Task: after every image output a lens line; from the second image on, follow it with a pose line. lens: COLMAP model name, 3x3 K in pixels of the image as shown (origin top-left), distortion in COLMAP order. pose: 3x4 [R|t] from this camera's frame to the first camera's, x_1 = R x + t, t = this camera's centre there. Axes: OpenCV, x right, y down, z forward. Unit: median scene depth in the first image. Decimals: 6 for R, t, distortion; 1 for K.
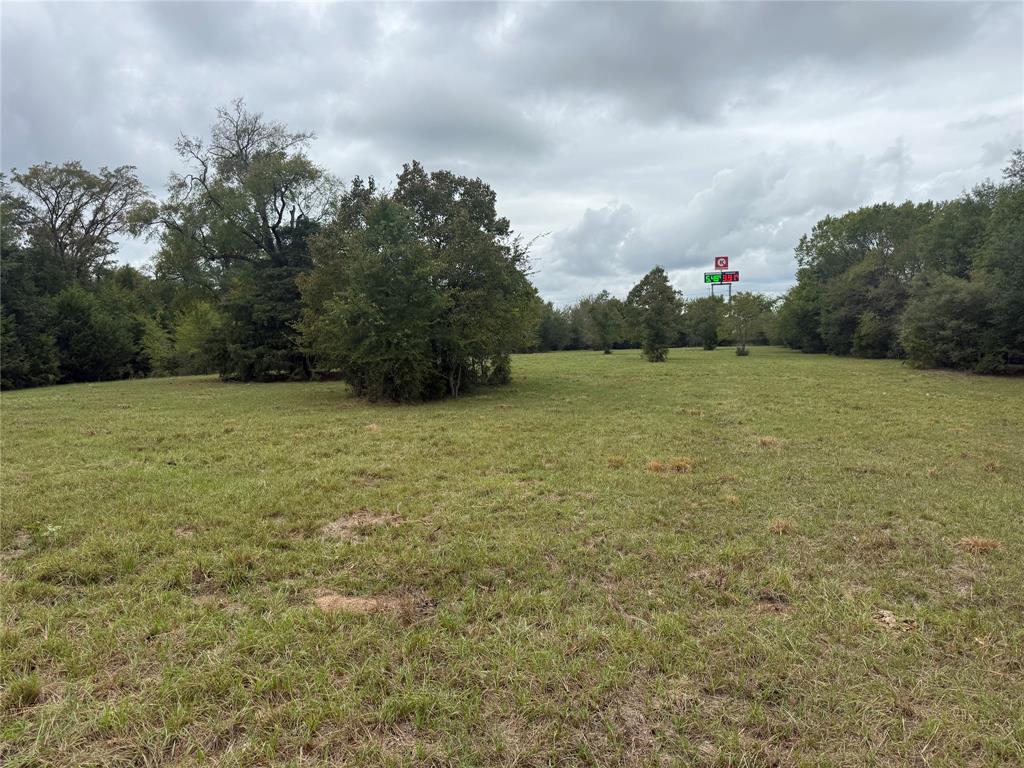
lens RADIAL K [[670.0, 0, 512.0], [0, 670.0, 384.0], [0, 0, 1]] dist [0.002869, -0.048847]
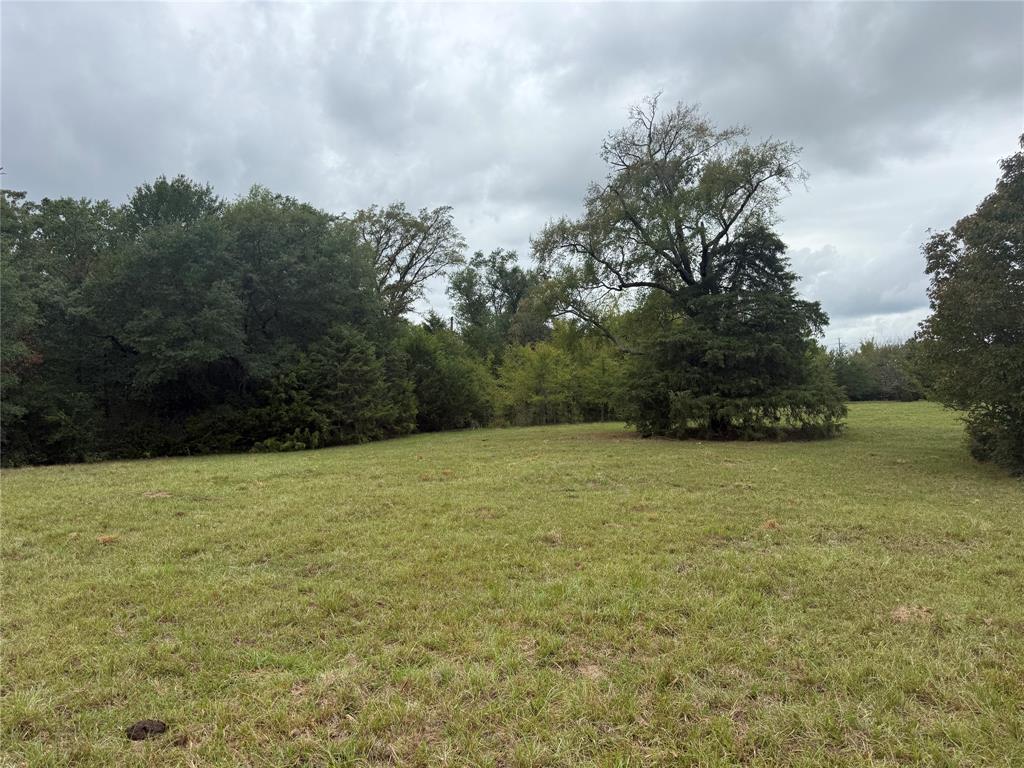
lens RADIAL K [[670.0, 0, 512.0], [0, 670.0, 384.0], [0, 0, 1]] dist [0.002869, -0.048847]
pose [[0.960830, 0.000557, -0.277137, -0.242922], [-0.020689, 0.997352, -0.069723, -0.005831], [0.276364, 0.072726, 0.958297, 0.126202]]
